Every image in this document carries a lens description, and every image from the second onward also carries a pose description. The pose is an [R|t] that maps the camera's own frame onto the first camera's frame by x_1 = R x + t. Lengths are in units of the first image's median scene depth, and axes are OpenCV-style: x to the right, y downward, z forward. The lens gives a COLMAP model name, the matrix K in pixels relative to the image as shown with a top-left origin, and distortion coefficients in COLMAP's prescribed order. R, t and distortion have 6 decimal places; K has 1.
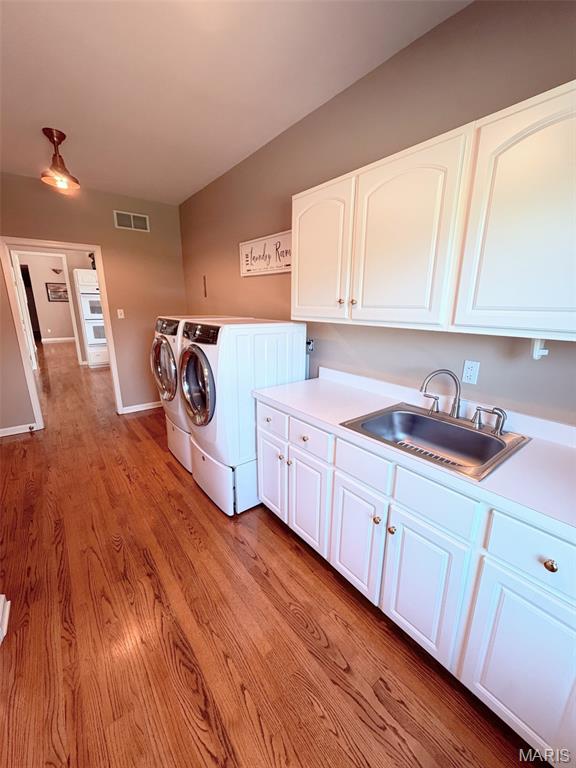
lens RADIAL K [[305.4, 0, 288.6], [0, 305.4, 381.1], [0, 0, 1]] dist [0.000707, 0.000086]
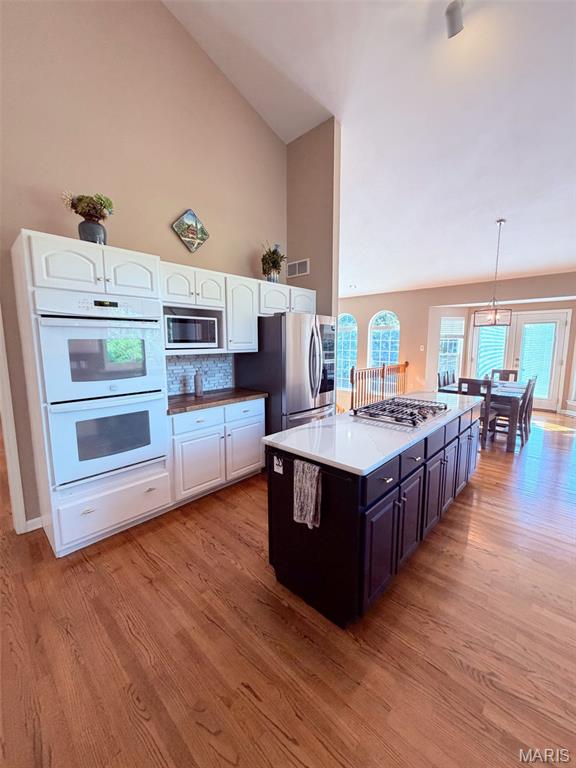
lens RADIAL K [[305.4, 0, 288.6], [0, 305.4, 381.1], [0, 0, 1]] dist [0.000707, 0.000086]
pose [[0.988119, -0.028782, 0.150972, -0.484503], [0.046848, 0.991966, -0.117509, -0.177141], [-0.146377, 0.123186, 0.981529, 0.678134]]
